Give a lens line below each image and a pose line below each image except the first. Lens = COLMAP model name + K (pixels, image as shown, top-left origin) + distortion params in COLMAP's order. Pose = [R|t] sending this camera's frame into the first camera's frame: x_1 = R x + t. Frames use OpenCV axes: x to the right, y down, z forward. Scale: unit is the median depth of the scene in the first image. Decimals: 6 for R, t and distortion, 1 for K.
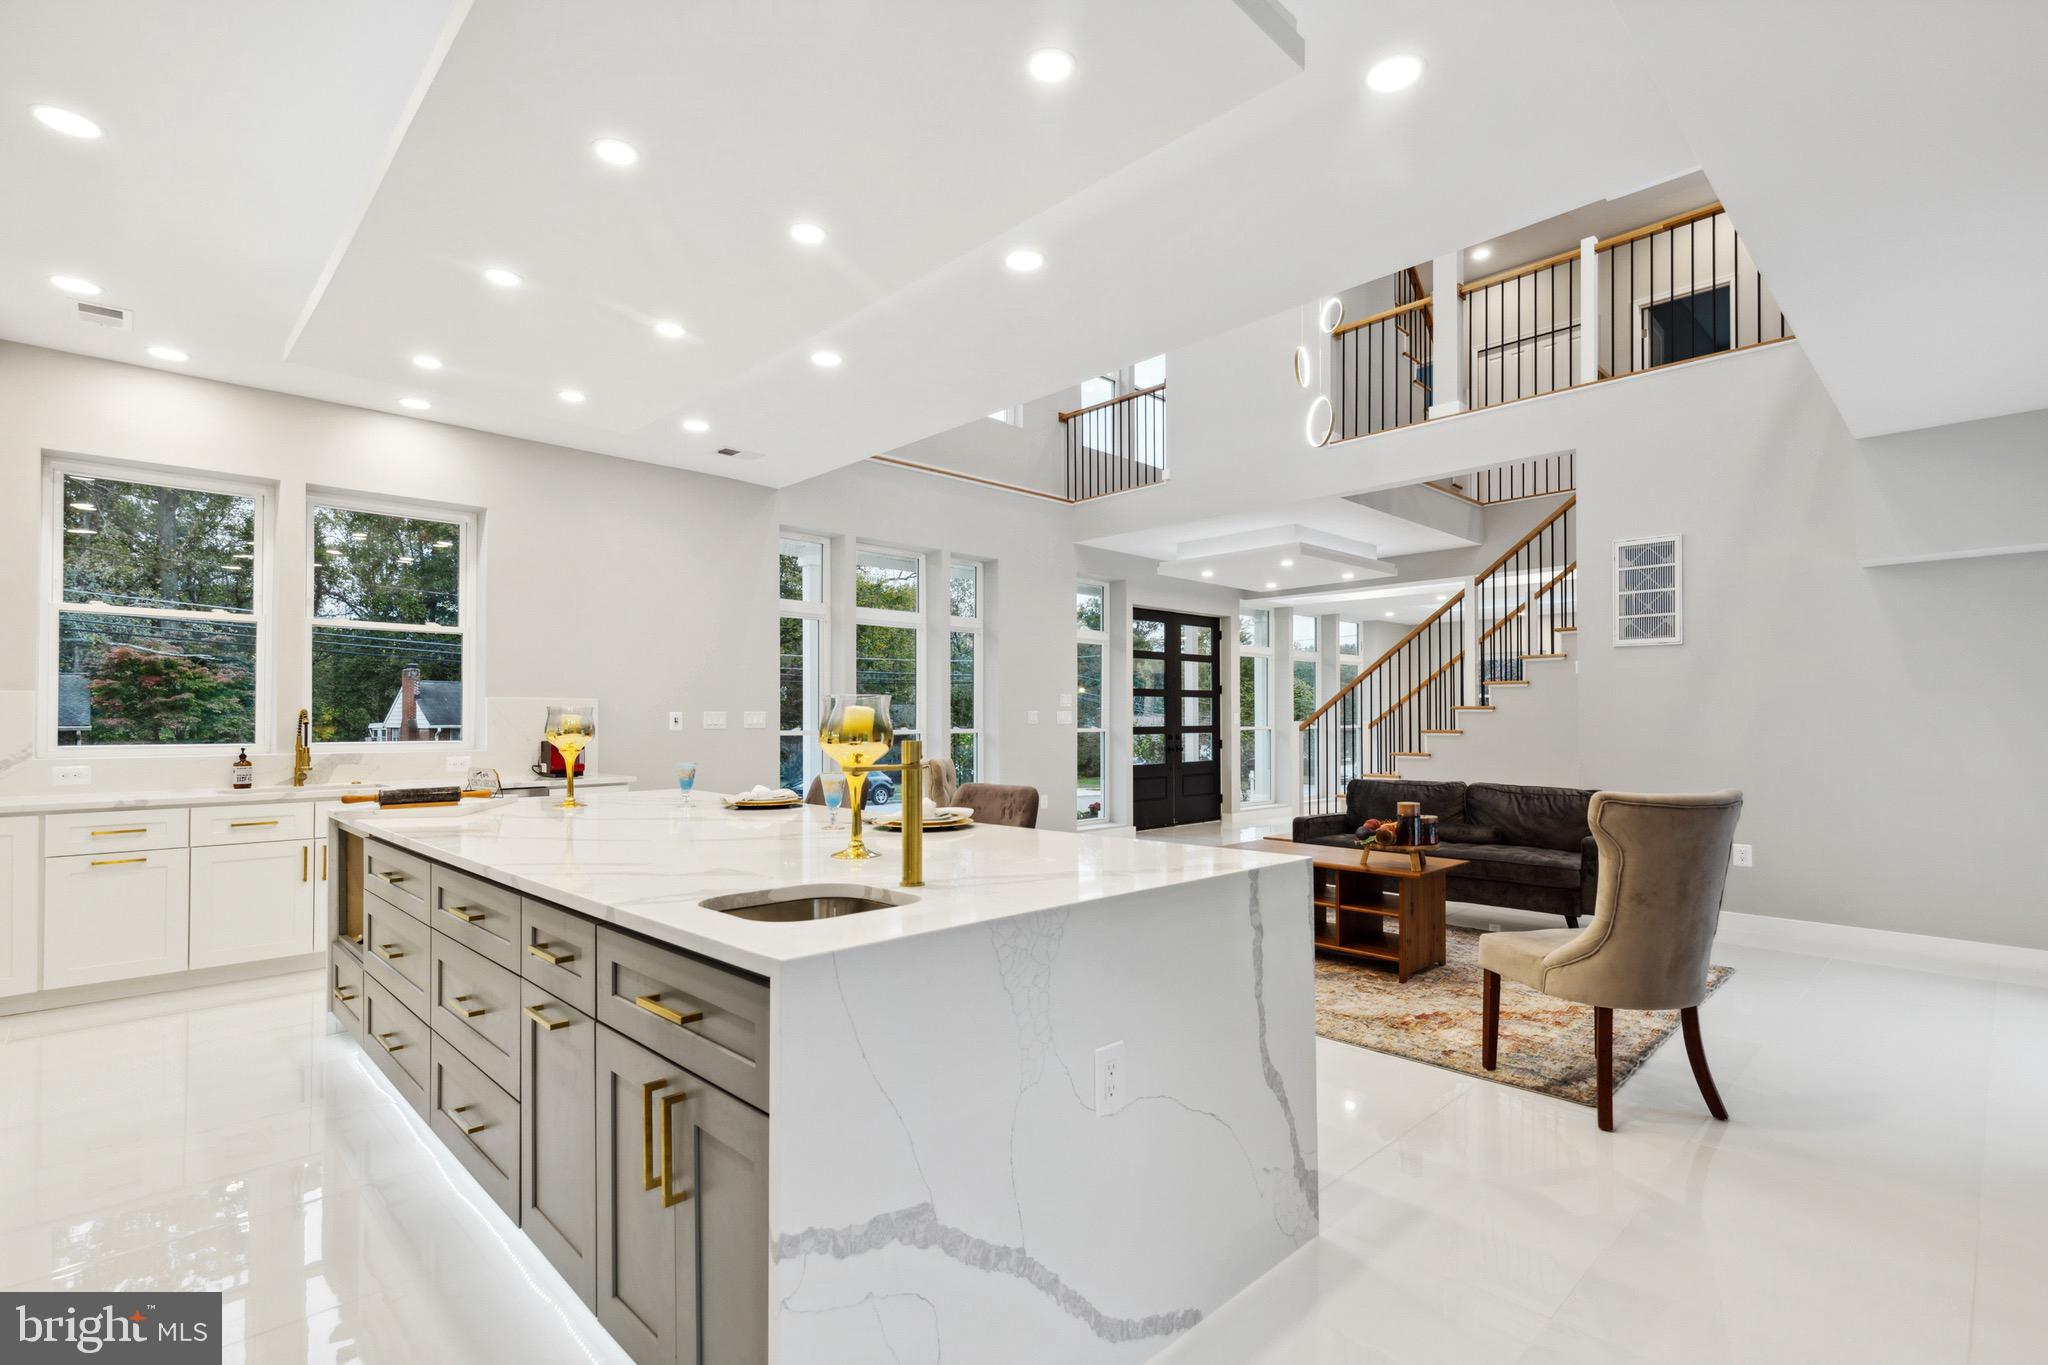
lens RADIAL K [[948.1, 0, 1030.8], [0, 948.1, 702.1], [0, 0, 1]] dist [0.005182, 0.000895]
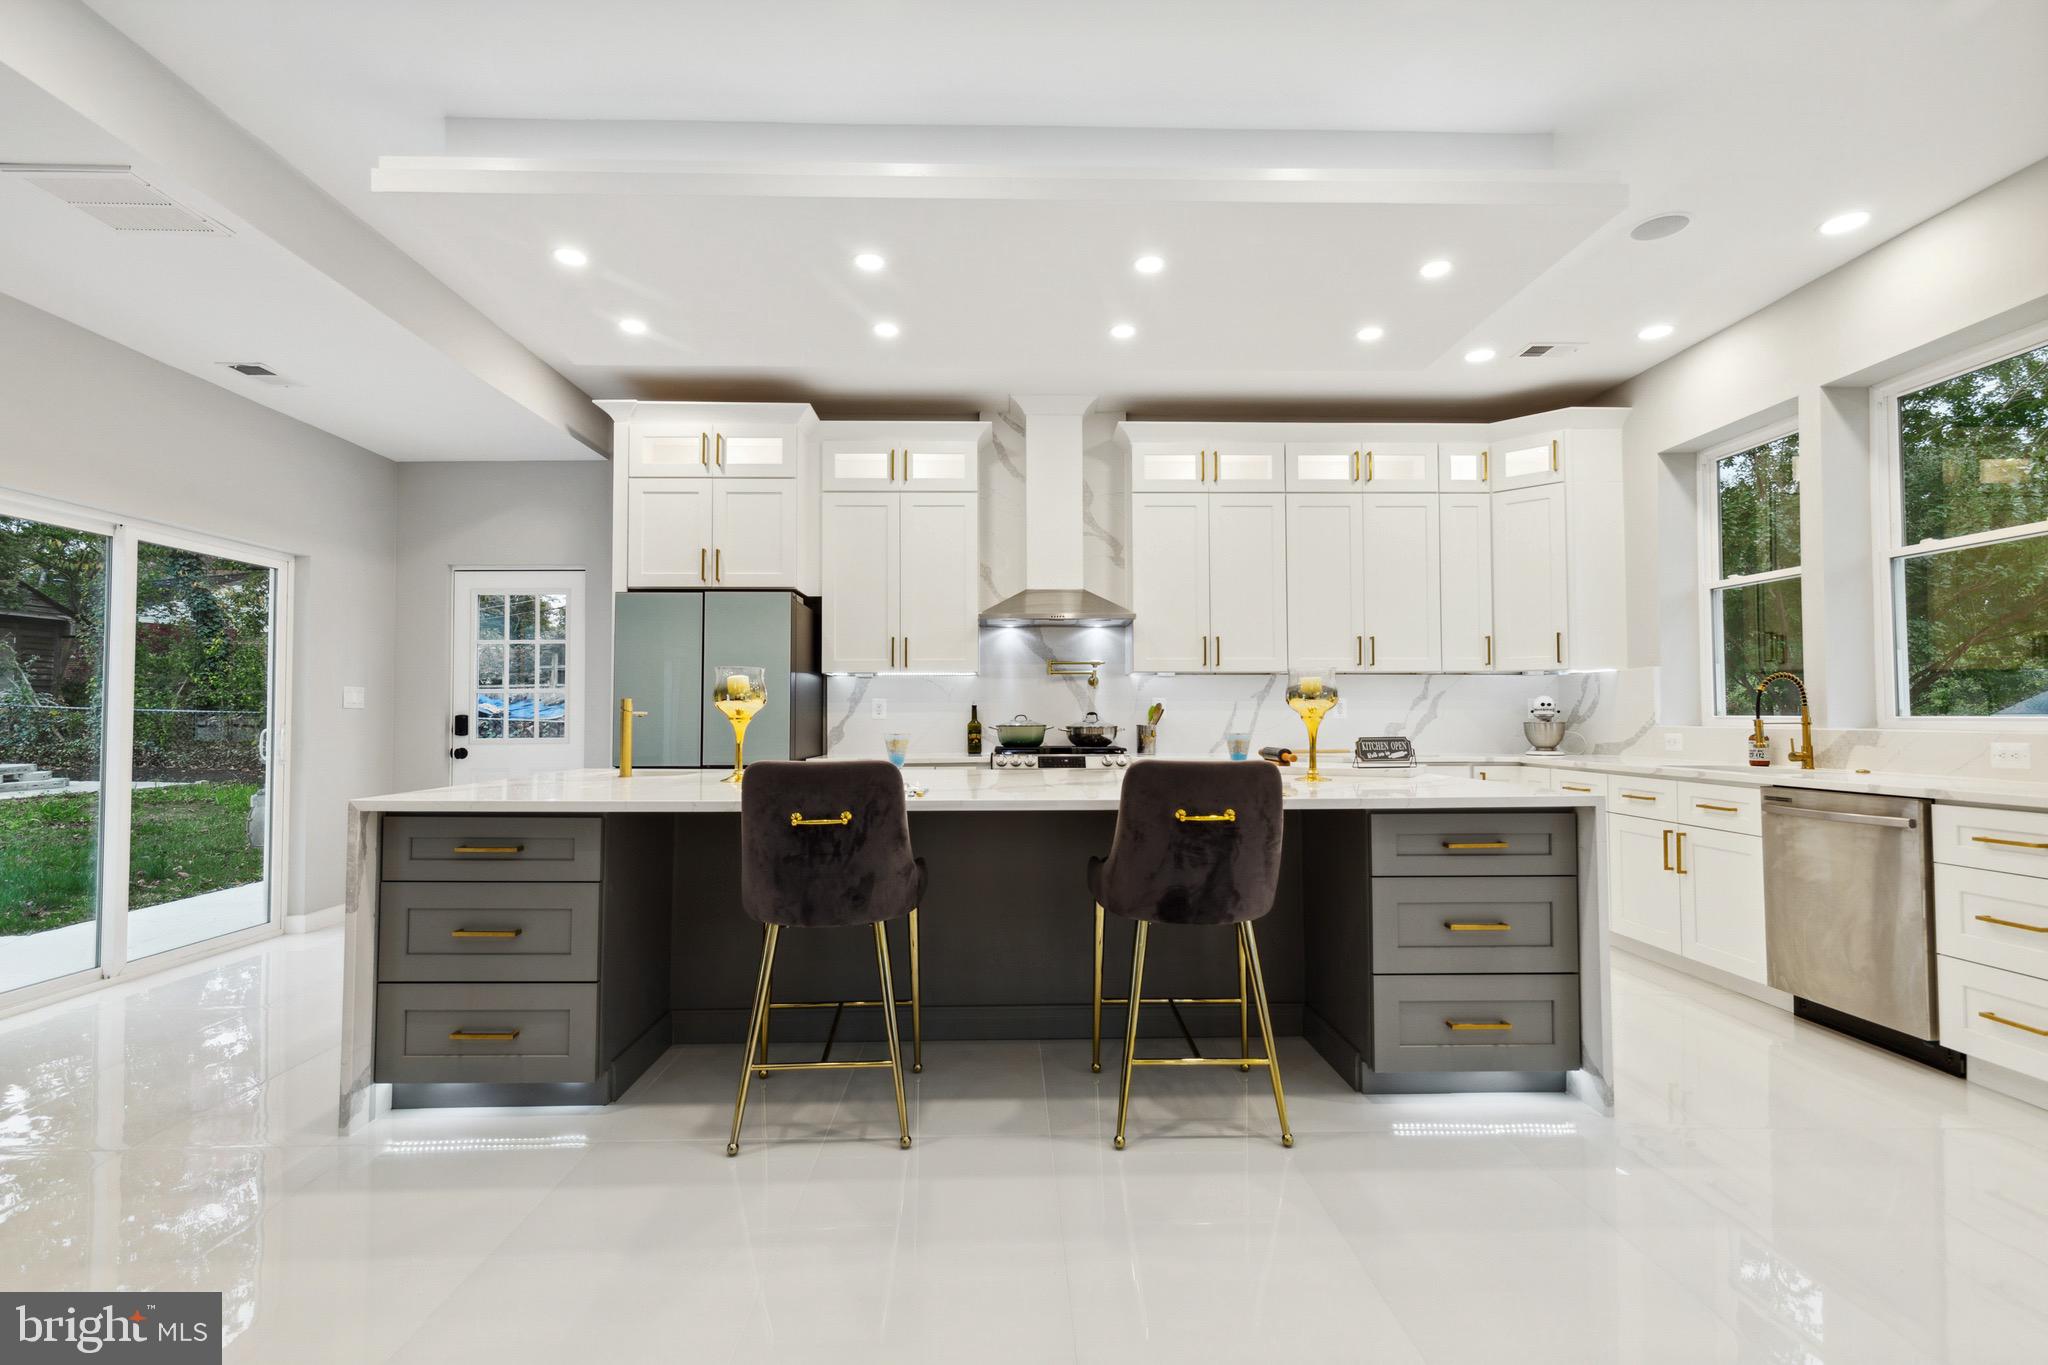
lens RADIAL K [[933.7, 0, 1024.0], [0, 933.7, 682.5], [0, 0, 1]] dist [0.013209, -0.000011]
pose [[-0.684781, -0.023194, -0.728379, 0.240298], [0.017050, 0.998710, -0.047832, 0.039112], [0.728549, -0.045173, -0.683503, 0.988995]]
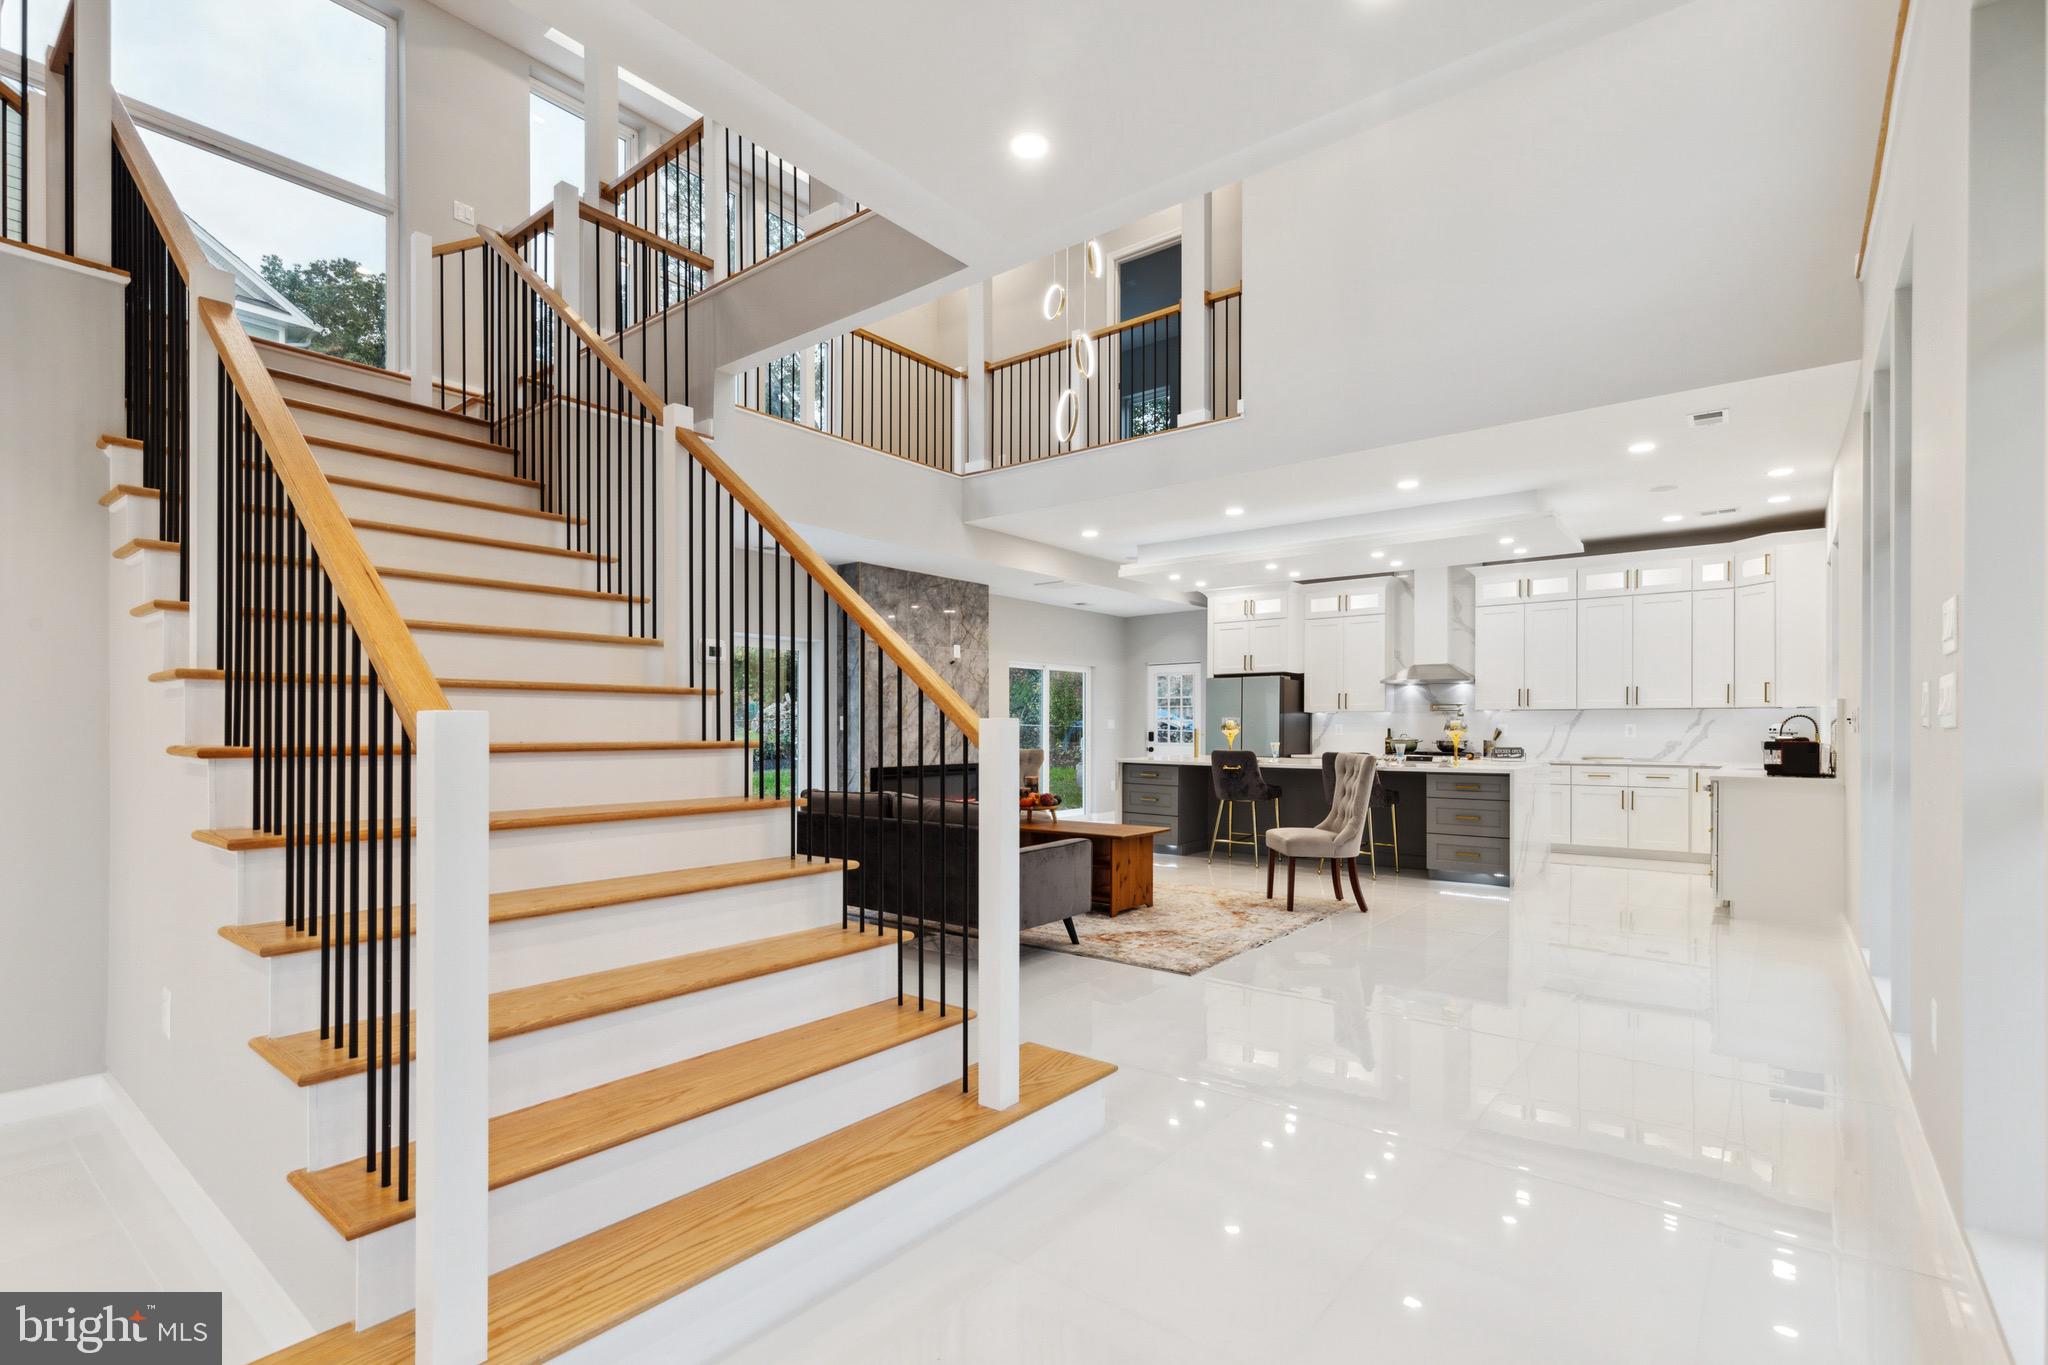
lens RADIAL K [[952.8, 0, 1025.9], [0, 952.8, 731.5], [0, 0, 1]] dist [0.003143, 0.000597]
pose [[-0.992576, 0.002333, -0.121602, 0.491210], [0.003923, 0.999910, -0.012841, 0.042075], [0.121561, -0.013223, -0.992496, 2.078889]]
